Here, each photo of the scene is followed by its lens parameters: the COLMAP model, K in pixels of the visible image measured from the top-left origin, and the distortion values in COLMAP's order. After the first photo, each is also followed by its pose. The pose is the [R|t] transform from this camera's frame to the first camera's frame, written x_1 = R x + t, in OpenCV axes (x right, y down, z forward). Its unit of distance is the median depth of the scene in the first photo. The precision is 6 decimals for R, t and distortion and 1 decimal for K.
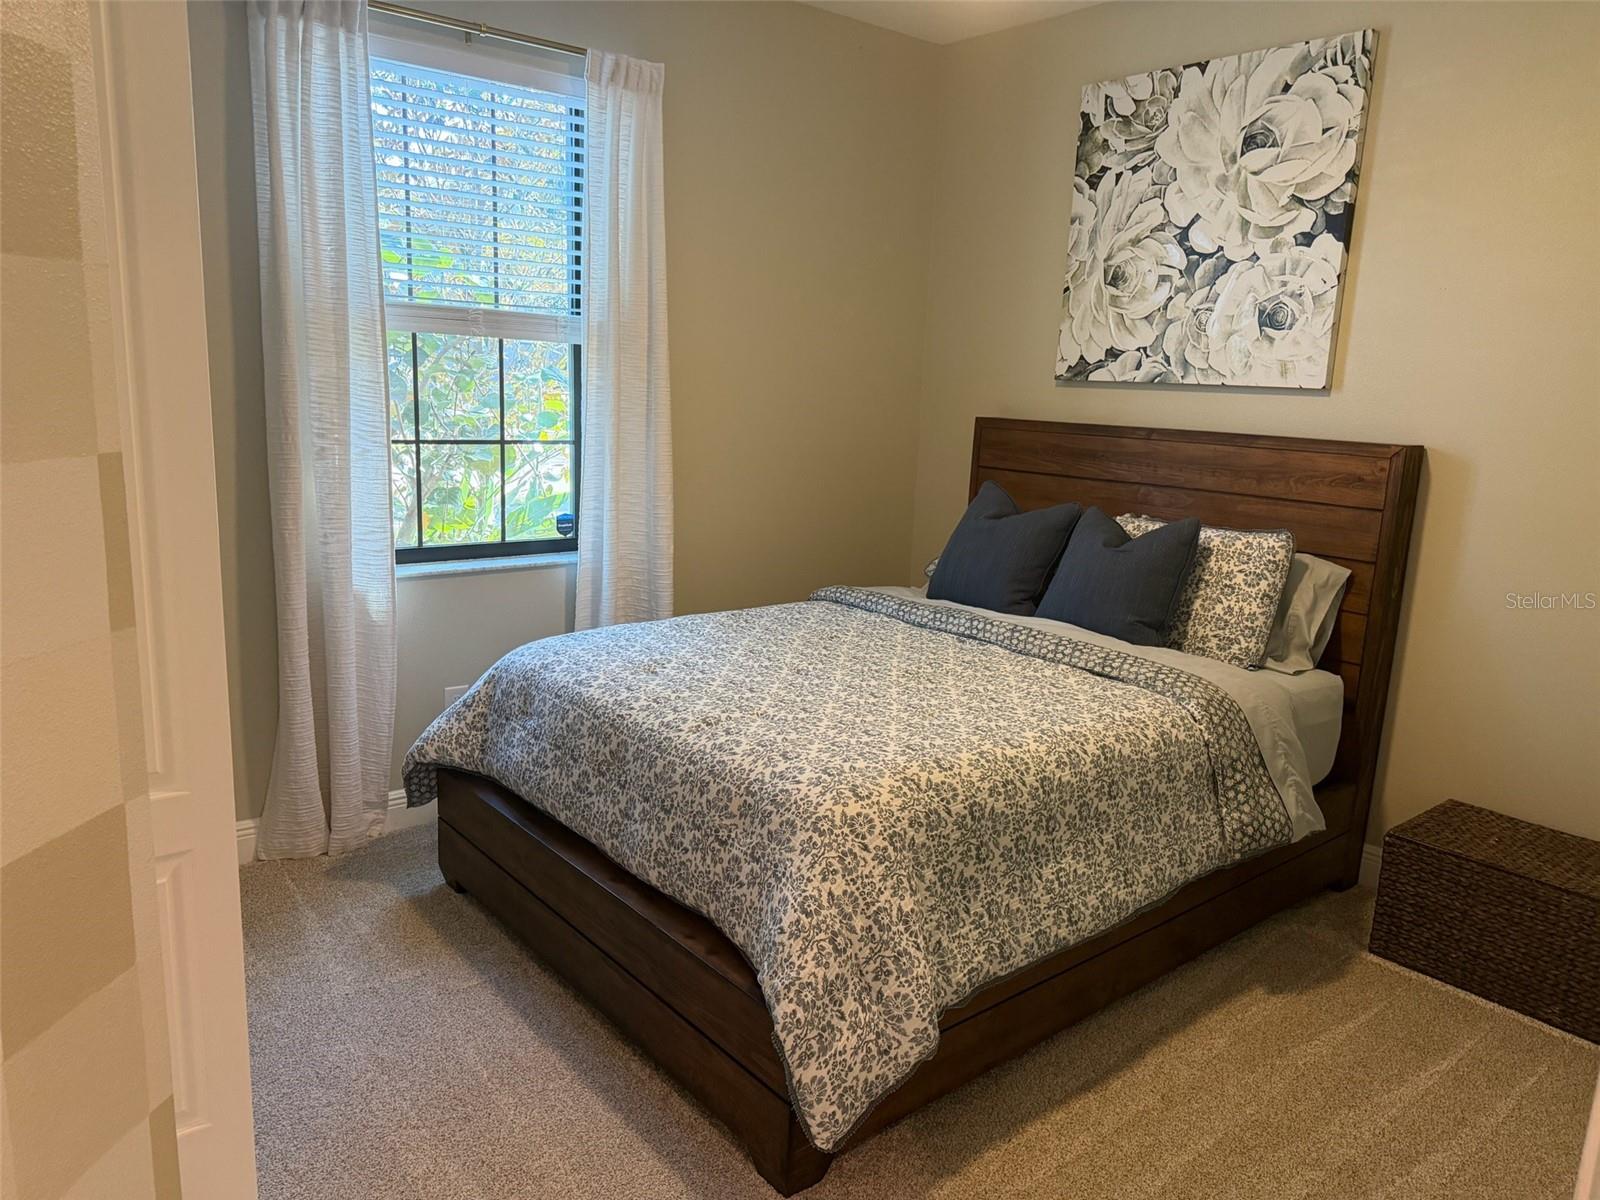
lens RADIAL K [[1117.7, 0, 802.2], [0, 1117.7, 595.8], [0, 0, 1]] dist [0.031946, -0.039229]
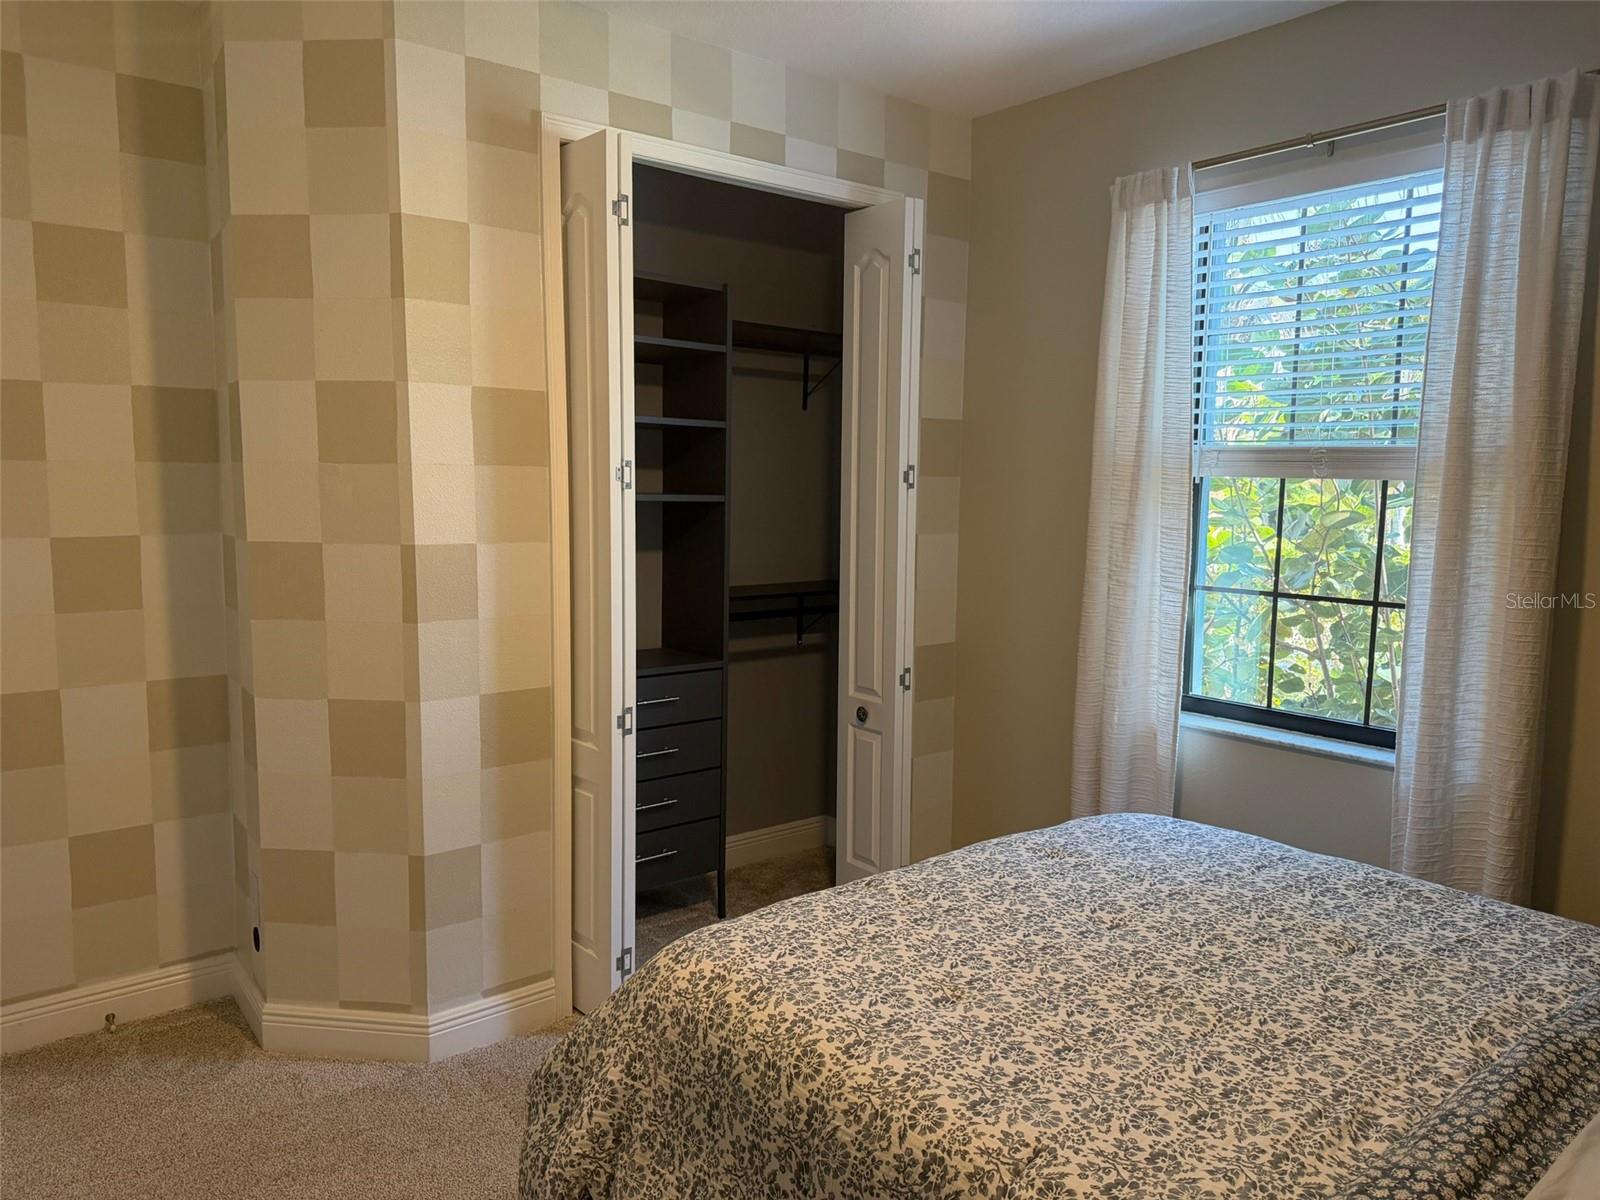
lens RADIAL K [[1117.7, 0, 802.0], [0, 1117.7, 604.8], [0, 0, 1]] dist [0.031946, -0.039229]
pose [[0.008062, 0.077686, -0.996945, 0.872241], [-0.204494, 0.976036, 0.074403, -0.180607], [0.978835, 0.203269, 0.023755, 0.923516]]
